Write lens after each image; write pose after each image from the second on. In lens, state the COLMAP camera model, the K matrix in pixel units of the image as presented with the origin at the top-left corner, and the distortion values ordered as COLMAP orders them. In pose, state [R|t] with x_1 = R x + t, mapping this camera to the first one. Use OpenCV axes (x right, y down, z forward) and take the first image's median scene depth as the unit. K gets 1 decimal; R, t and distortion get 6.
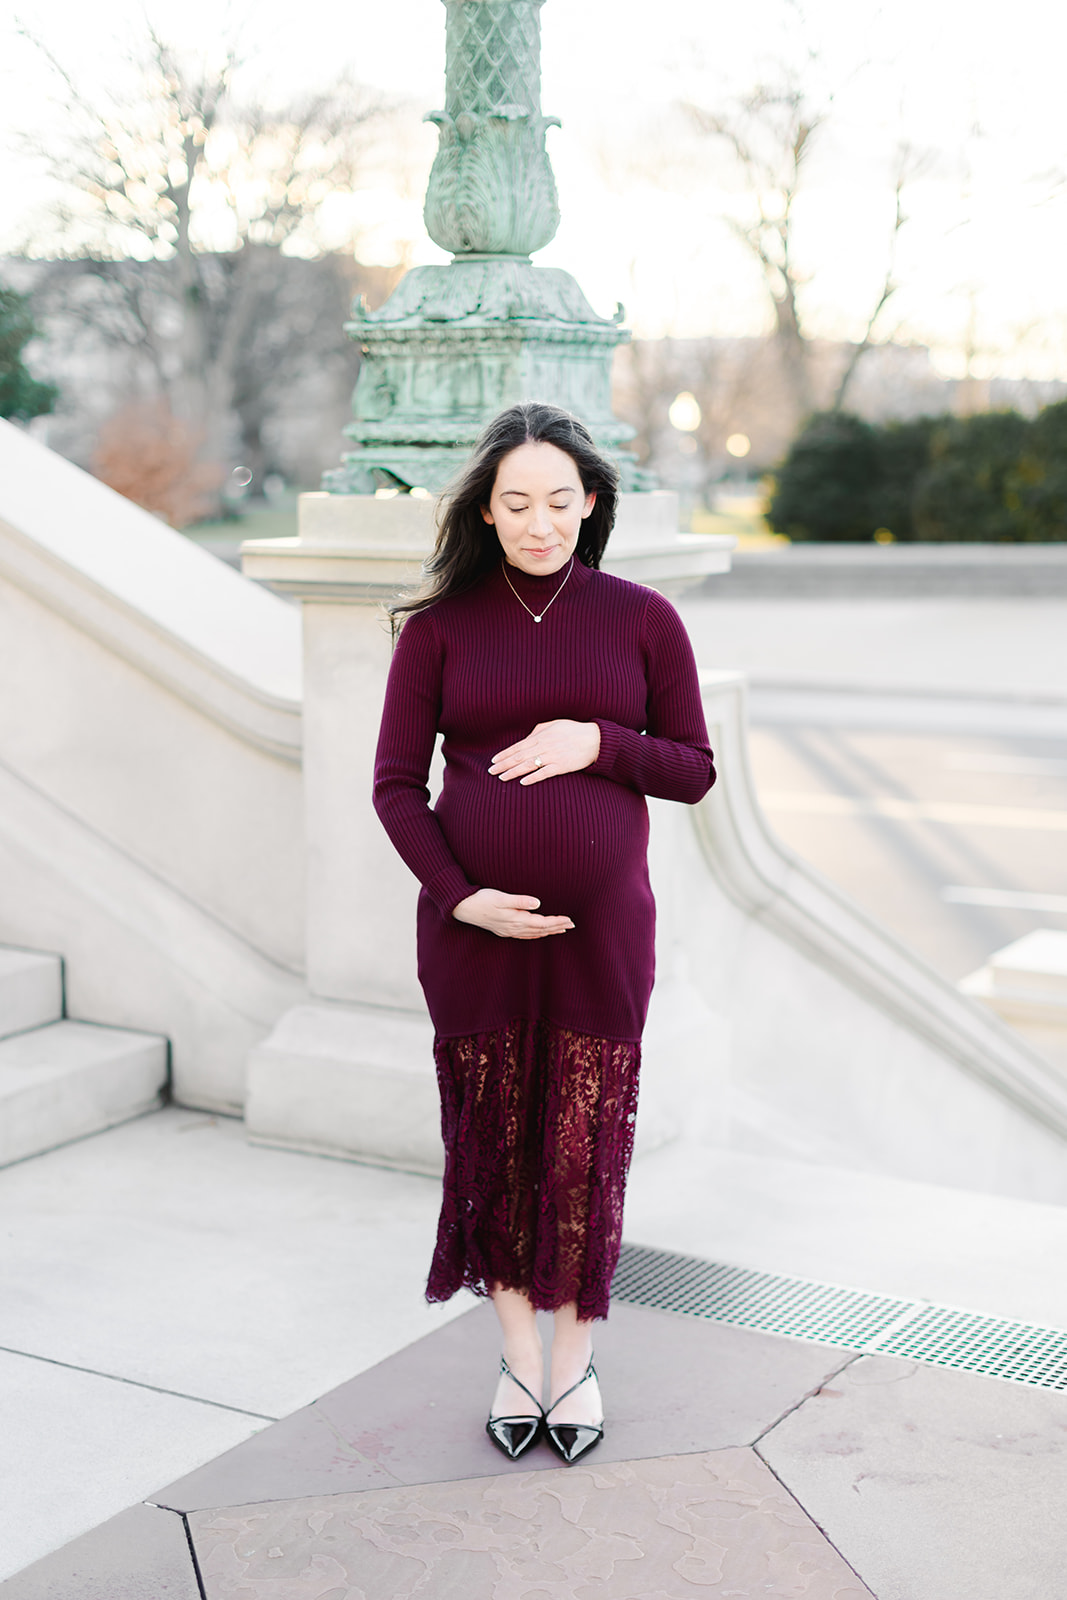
lens RADIAL K [[2506.4, 0, 533.5], [0, 2506.4, 800.0], [0, 0, 1]] dist [-0.441189, 0.020880]
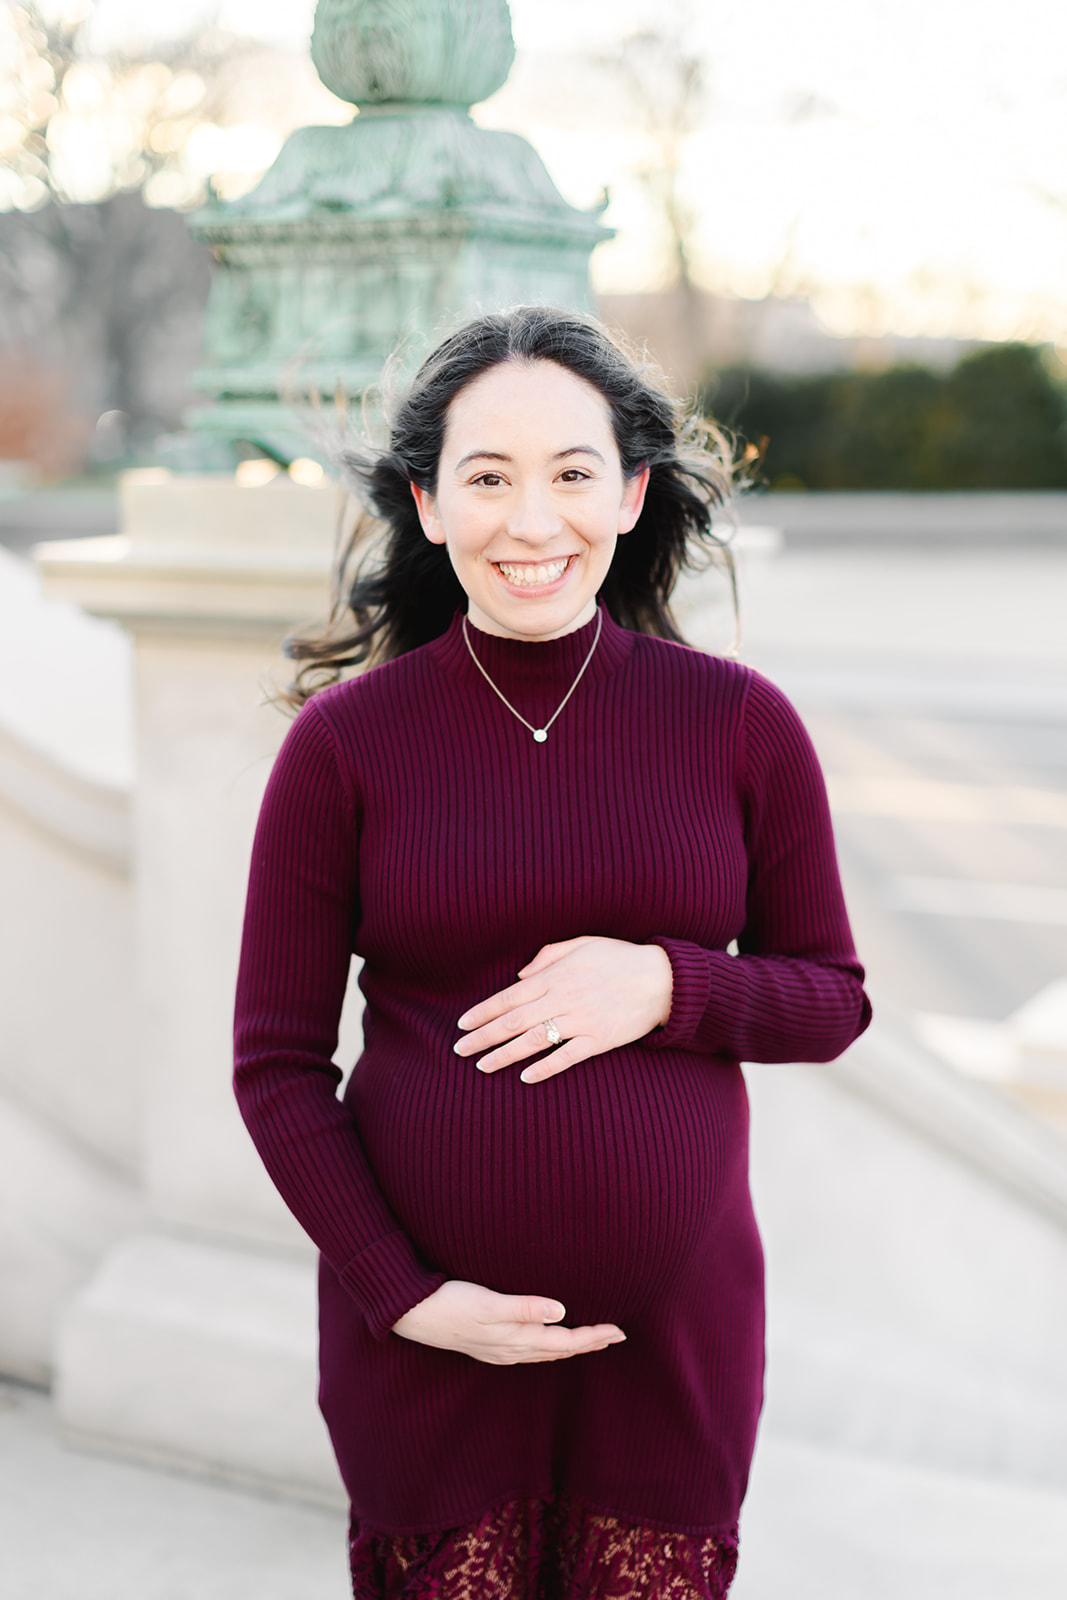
lens RADIAL K [[2322.8, 0, 534.1], [0, 2322.8, 727.8], [0, 0, 1]] dist [-0.577182, 2.695899]
pose [[0.998336, -0.008649, 0.057016, -0.021322], [0.008579, 0.999962, 0.001473, -0.058496], [-0.057027, -0.000982, 0.998372, 0.404561]]
